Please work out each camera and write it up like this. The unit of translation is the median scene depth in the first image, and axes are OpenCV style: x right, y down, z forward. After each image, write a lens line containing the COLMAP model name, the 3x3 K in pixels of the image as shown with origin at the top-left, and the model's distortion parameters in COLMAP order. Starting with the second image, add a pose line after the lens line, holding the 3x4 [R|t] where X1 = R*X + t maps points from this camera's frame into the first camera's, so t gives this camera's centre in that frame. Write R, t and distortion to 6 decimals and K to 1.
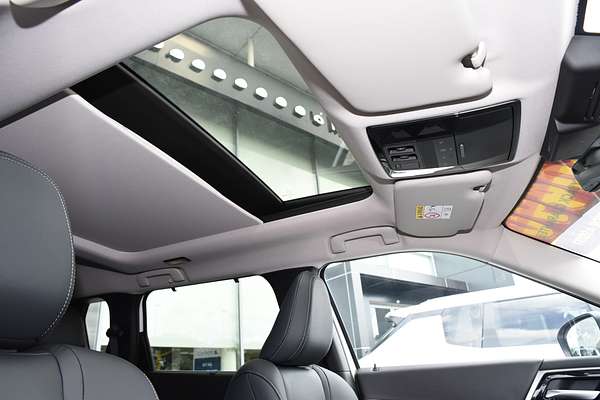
lens RADIAL K [[426.6, 0, 300.4], [0, 426.6, 185.3], [0, 0, 1]] dist [-0.046084, -0.001547]
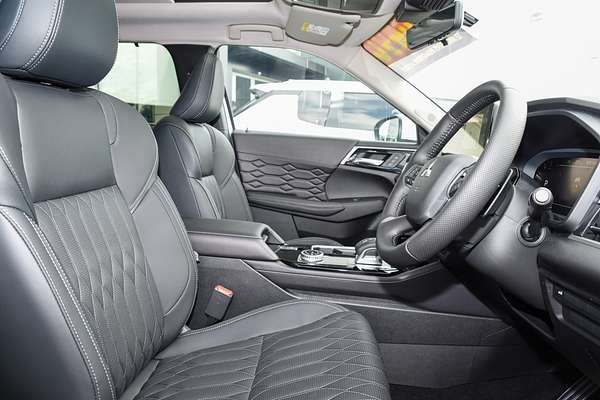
lens RADIAL K [[426.6, 0, 300.4], [0, 426.6, 185.3], [0, 0, 1]] dist [-0.046084, -0.001547]
pose [[0.939319, 0.070085, 0.335808, -0.116601], [-0.231907, 0.851068, 0.471065, -0.107273], [-0.252781, -0.520356, 0.815678, -0.265001]]
